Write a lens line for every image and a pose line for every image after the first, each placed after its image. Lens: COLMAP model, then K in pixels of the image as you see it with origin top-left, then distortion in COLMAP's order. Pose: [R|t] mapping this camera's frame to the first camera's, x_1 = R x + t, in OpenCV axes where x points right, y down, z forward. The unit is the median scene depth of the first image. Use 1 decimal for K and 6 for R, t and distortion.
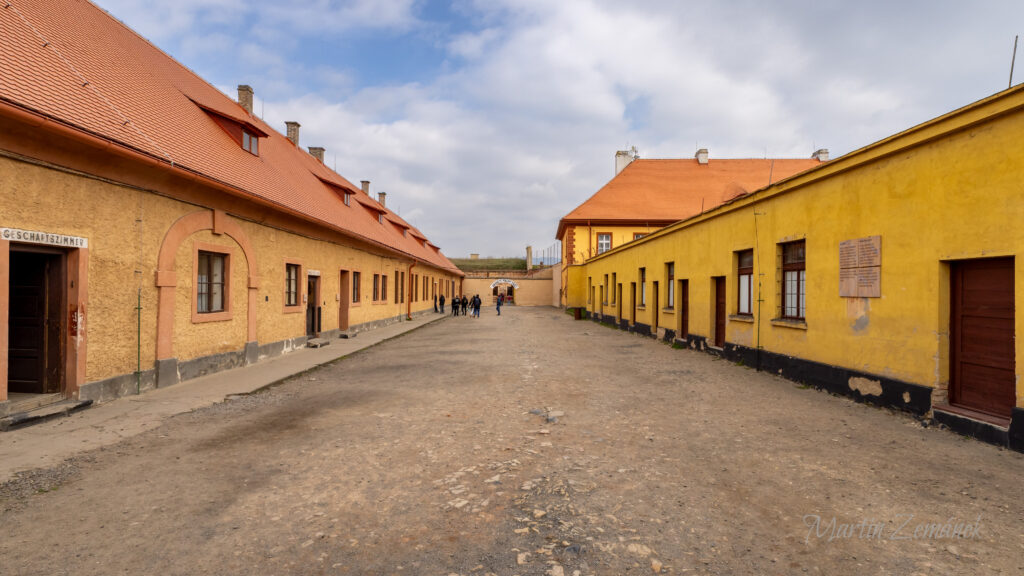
lens RADIAL K [[491.8, 0, 512.0], [0, 491.8, 288.0], [0, 0, 1]] dist [-0.025301, 0.000051]
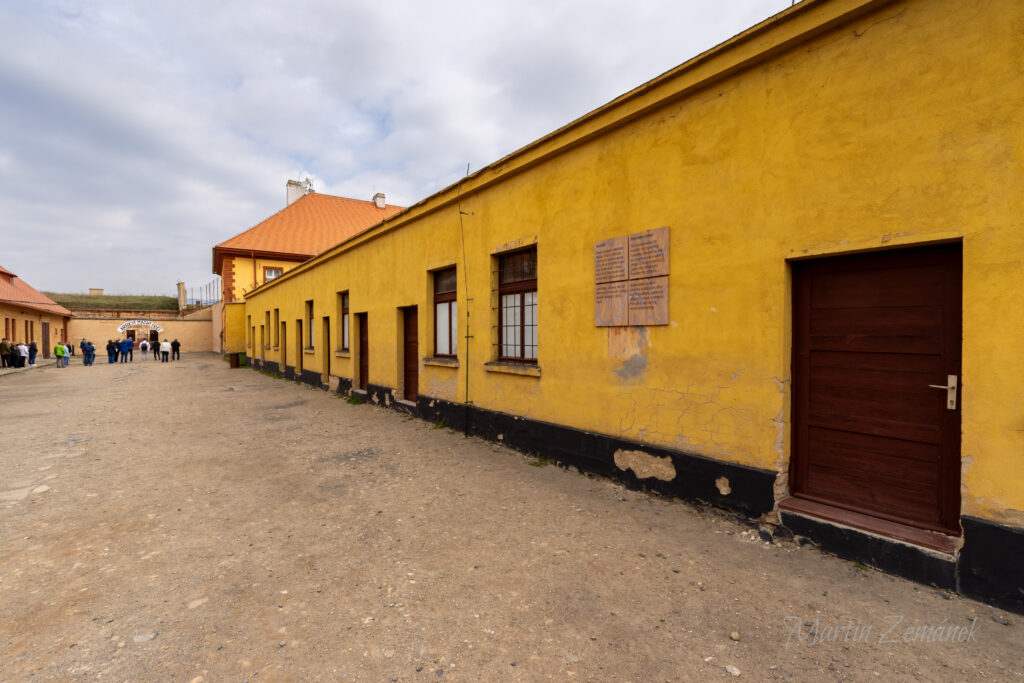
lens RADIAL K [[465.2, 0, 512.0], [0, 465.2, 341.5], [0, 0, 1]] dist [0.012153, 0.000039]
pose [[0.799263, -0.023485, 0.600522, 0.165347], [0.008931, 0.999590, 0.027205, 0.015967], [-0.600915, -0.016381, 0.799145, 0.455977]]
